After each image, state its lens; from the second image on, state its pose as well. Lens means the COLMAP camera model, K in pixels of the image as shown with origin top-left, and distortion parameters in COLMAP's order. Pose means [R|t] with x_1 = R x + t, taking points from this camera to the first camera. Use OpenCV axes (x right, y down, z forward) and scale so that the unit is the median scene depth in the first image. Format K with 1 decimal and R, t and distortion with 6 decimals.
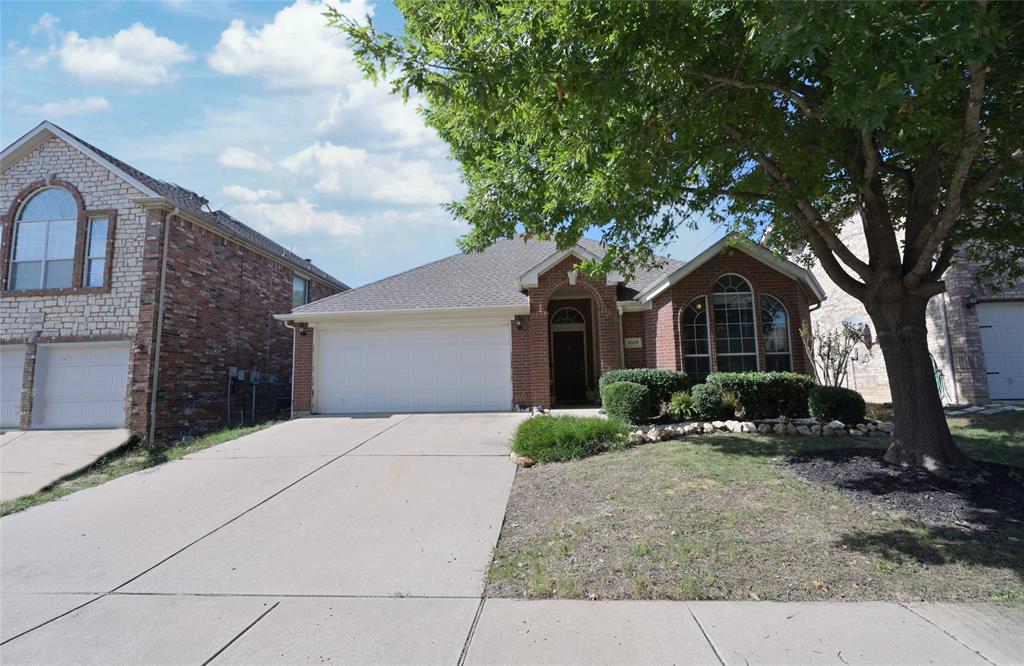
lens RADIAL K [[469.4, 0, 511.0], [0, 469.4, 332.1], [0, 0, 1]] dist [-0.000377, -0.000020]
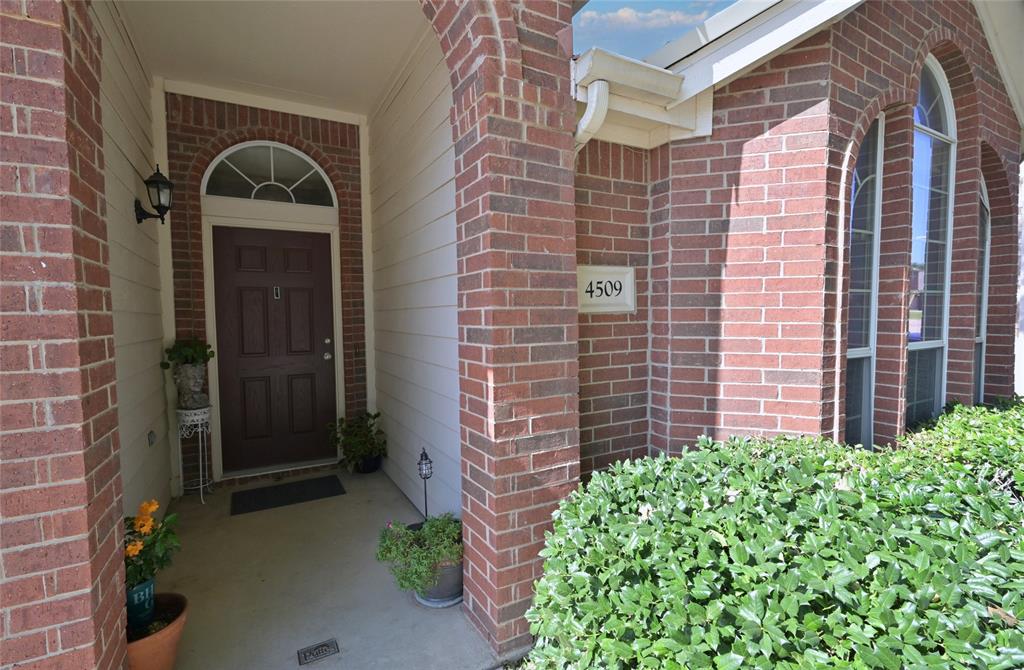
lens RADIAL K [[469.4, 0, 512.8], [0, 469.4, 335.8], [0, 0, 1]] dist [-0.000377, -0.000020]
pose [[0.836078, -0.013579, 0.548443, 0.105900], [-0.071143, 0.988569, 0.132931, 0.018445], [-0.543978, -0.150158, 0.825554, 0.841734]]
